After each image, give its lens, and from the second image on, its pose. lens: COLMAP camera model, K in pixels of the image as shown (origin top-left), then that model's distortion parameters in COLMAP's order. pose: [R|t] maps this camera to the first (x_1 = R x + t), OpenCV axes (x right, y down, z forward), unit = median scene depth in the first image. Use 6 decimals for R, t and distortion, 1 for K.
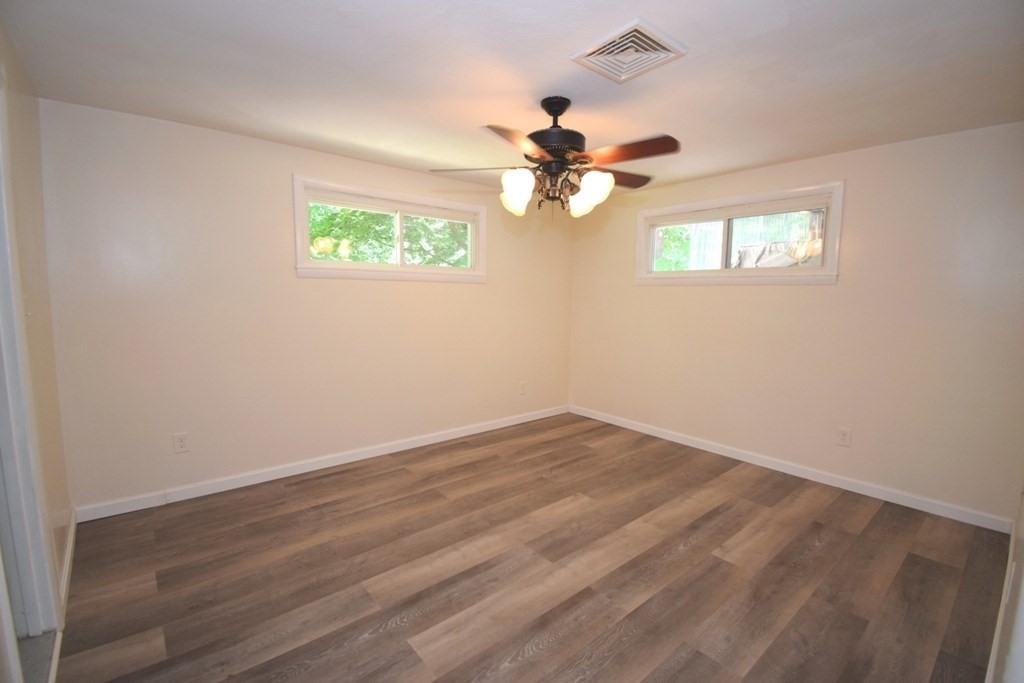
lens RADIAL K [[455.2, 0, 516.8], [0, 455.2, 343.3], [0, 0, 1]] dist [0.021536, -0.025522]
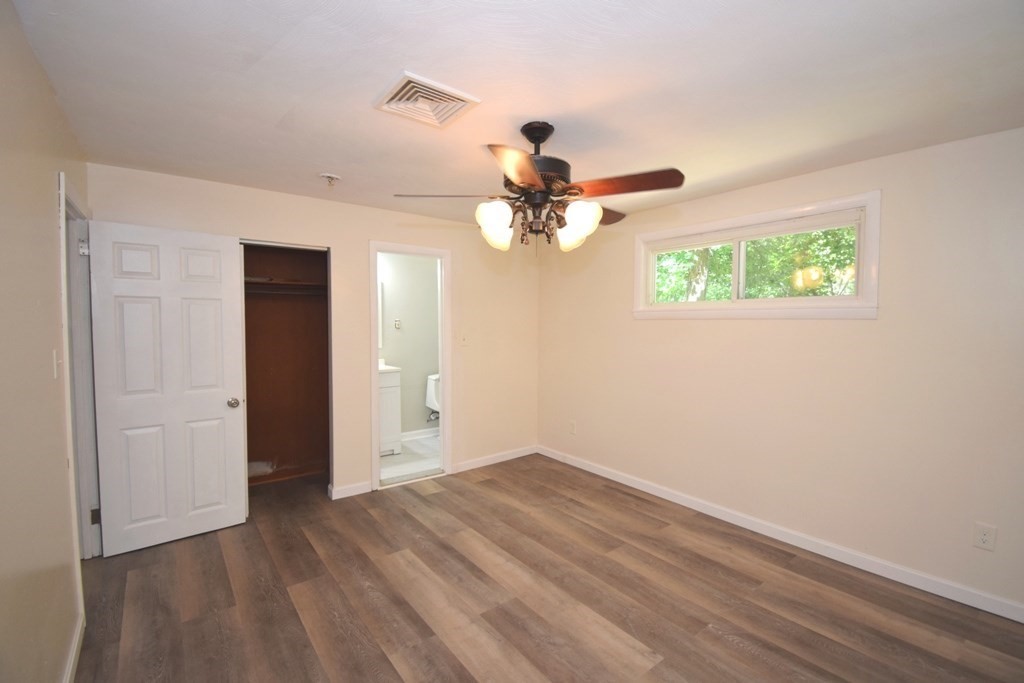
lens RADIAL K [[455.2, 0, 516.8], [0, 455.2, 343.3], [0, 0, 1]] dist [0.021536, -0.025522]
pose [[-0.054271, 0.032955, -0.997982, 0.853364], [-0.109660, 0.993213, 0.038761, -0.112506], [0.992486, 0.111542, -0.050289, 0.889304]]
